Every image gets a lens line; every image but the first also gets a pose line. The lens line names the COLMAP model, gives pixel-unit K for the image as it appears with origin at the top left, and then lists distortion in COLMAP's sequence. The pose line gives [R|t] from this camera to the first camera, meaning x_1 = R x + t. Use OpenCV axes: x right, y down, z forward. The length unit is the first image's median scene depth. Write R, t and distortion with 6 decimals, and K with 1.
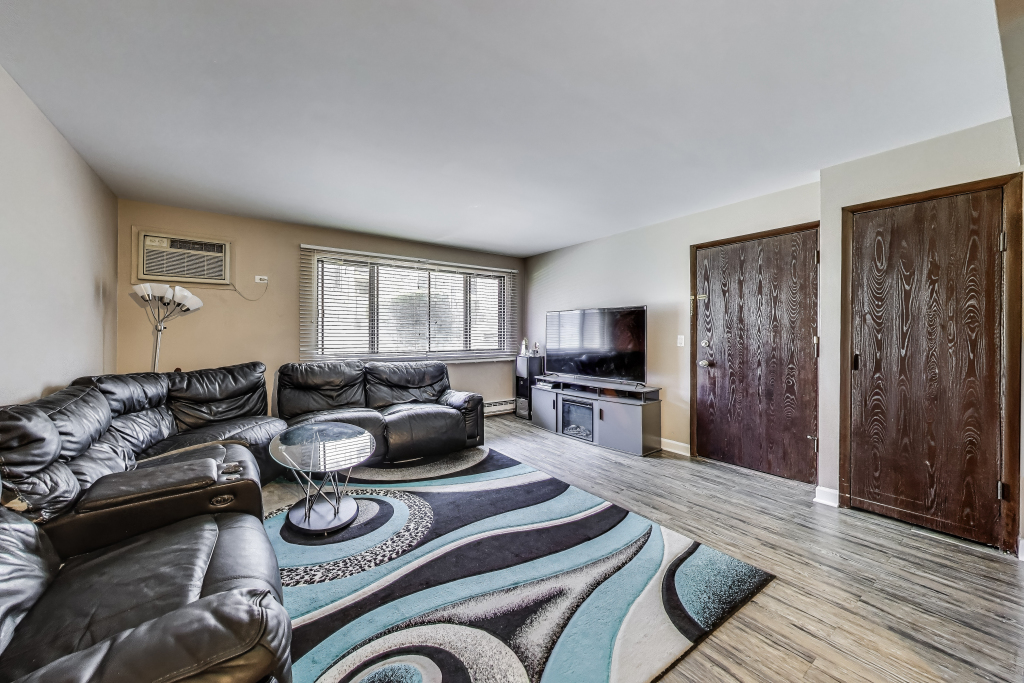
lens RADIAL K [[375.0, 0, 503.7], [0, 375.0, 332.8], [0, 0, 1]] dist [-0.000433, -0.000012]
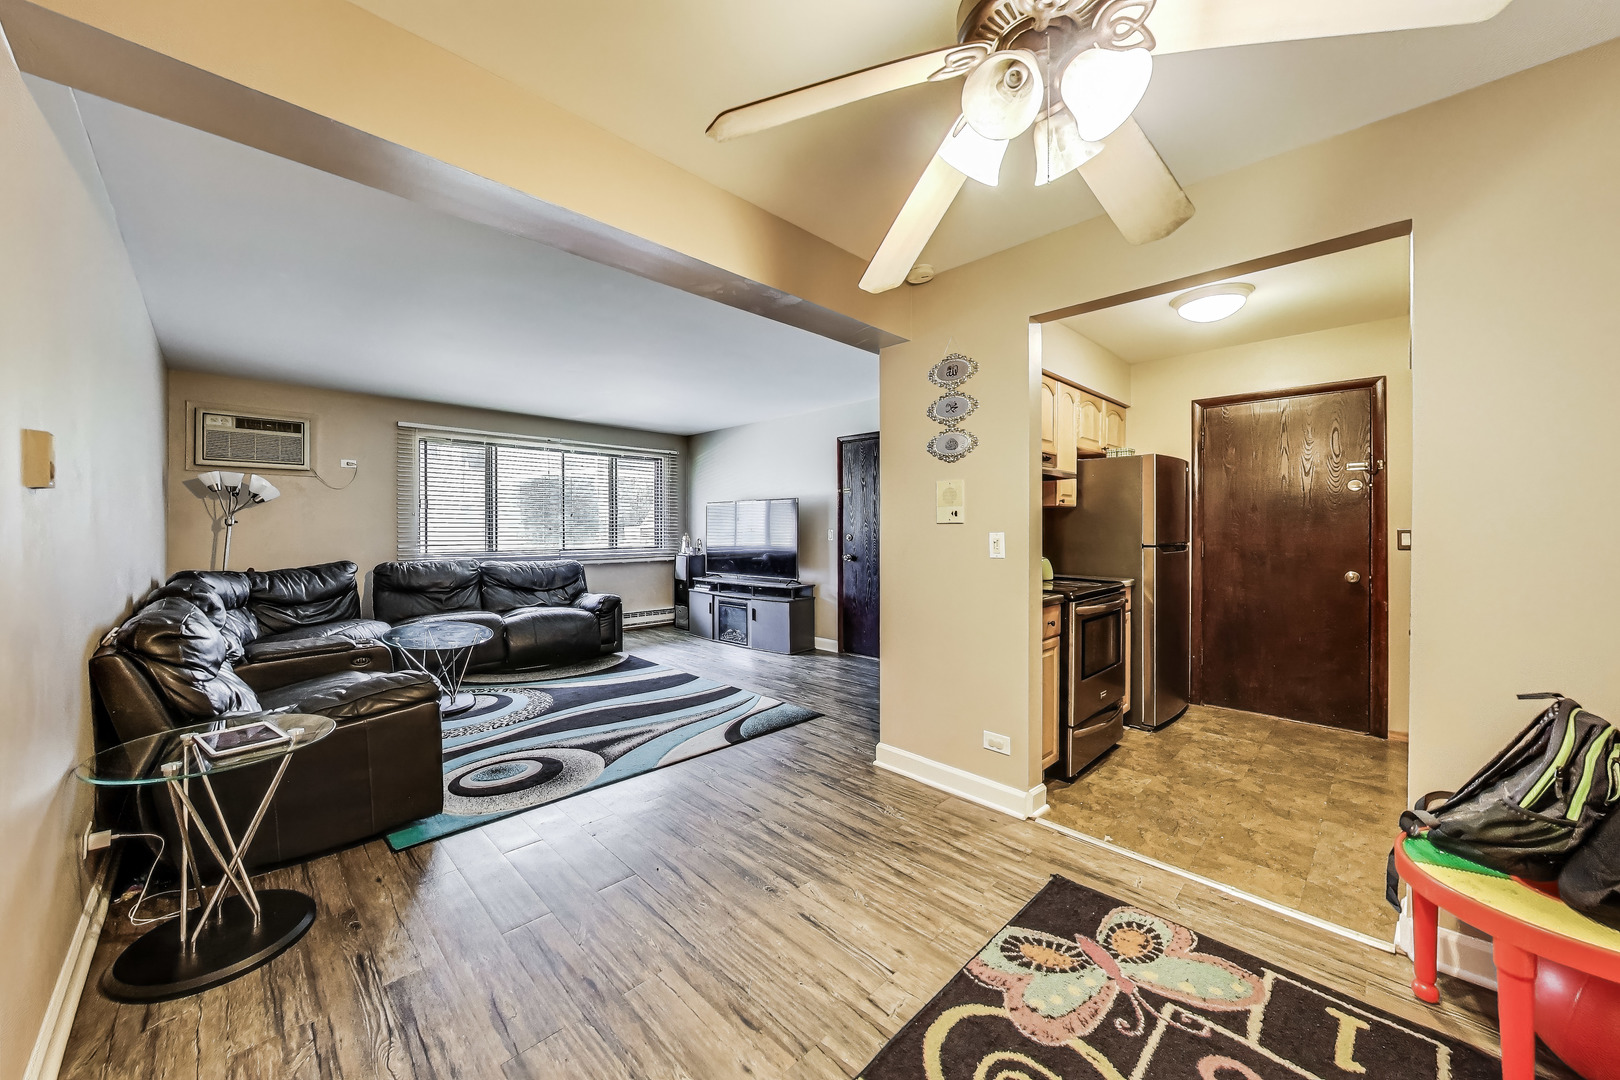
lens RADIAL K [[590.4, 0, 807.9], [0, 590.4, 528.0], [0, 0, 1]] dist [0.000249, 0.000028]
pose [[0.987477, -0.001439, 0.157755, 0.171627], [0.001115, 0.999997, 0.002141, -0.000056], [-0.157758, -0.001938, 0.987476, -0.495243]]
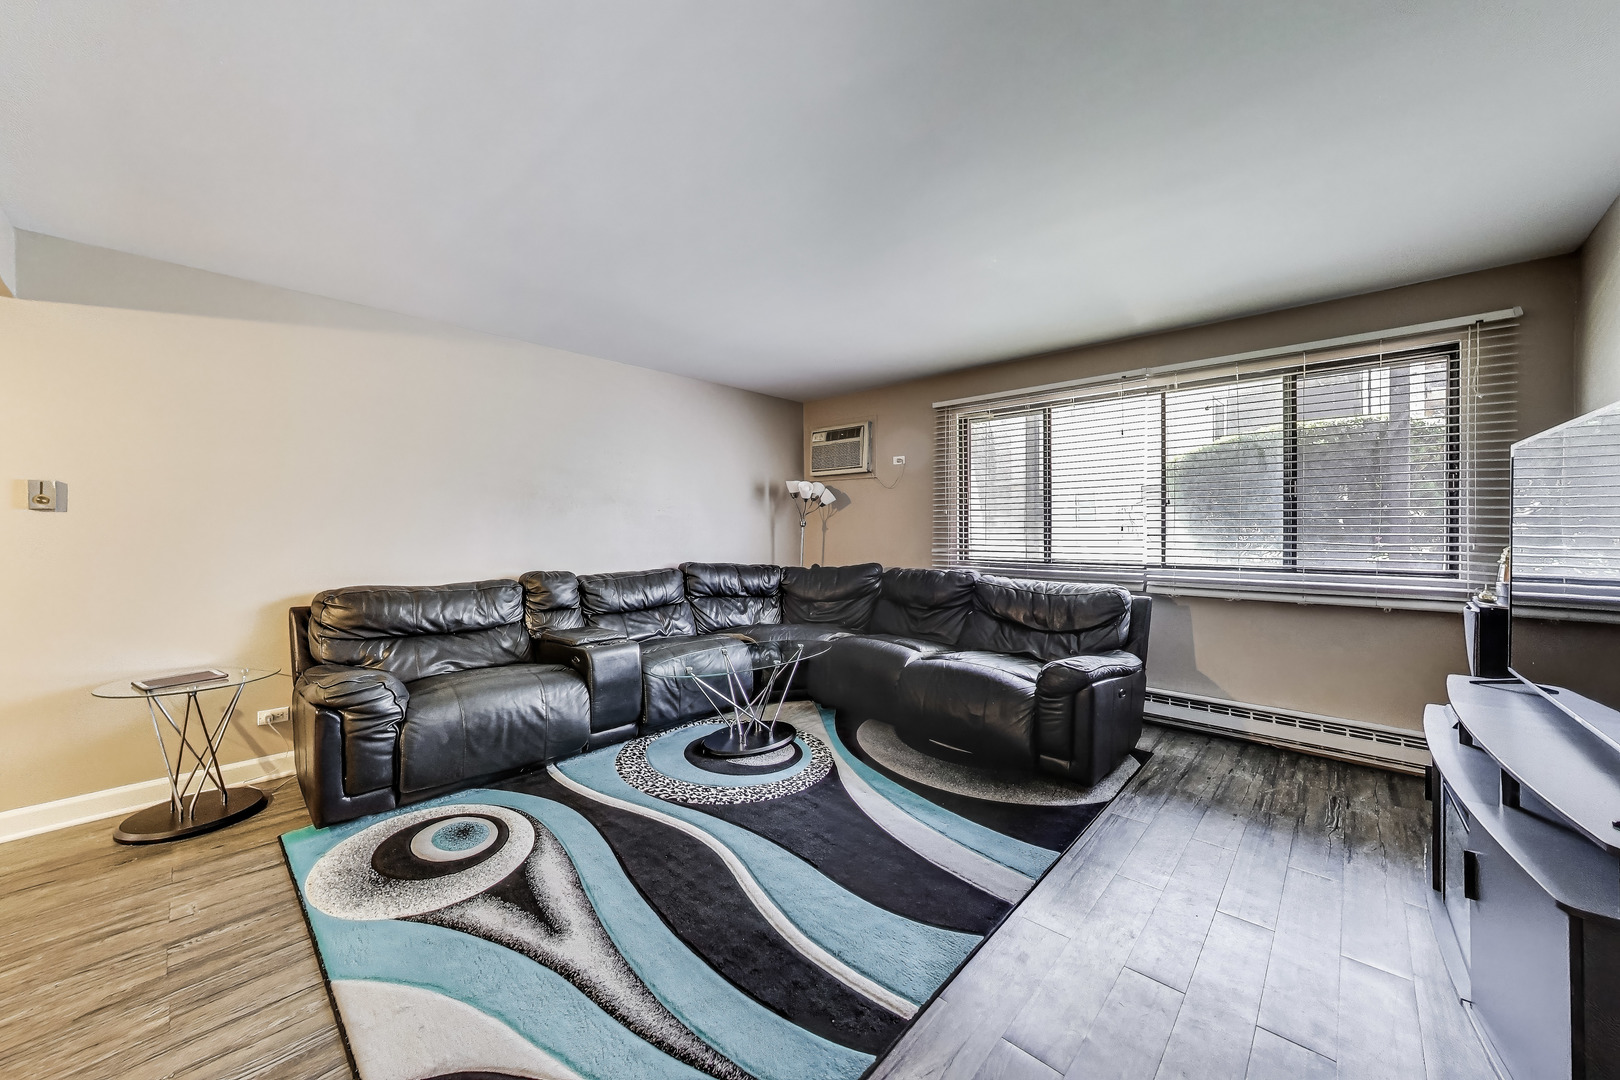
lens RADIAL K [[593.3, 0, 796.8], [0, 593.3, 526.2], [0, 0, 1]] dist [-0.000433, -0.000012]
pose [[0.197956, -0.004891, -0.980199, 0.575591], [0.004647, 0.999981, -0.004051, 0.002484], [0.980200, -0.003753, 0.197974, 0.562610]]
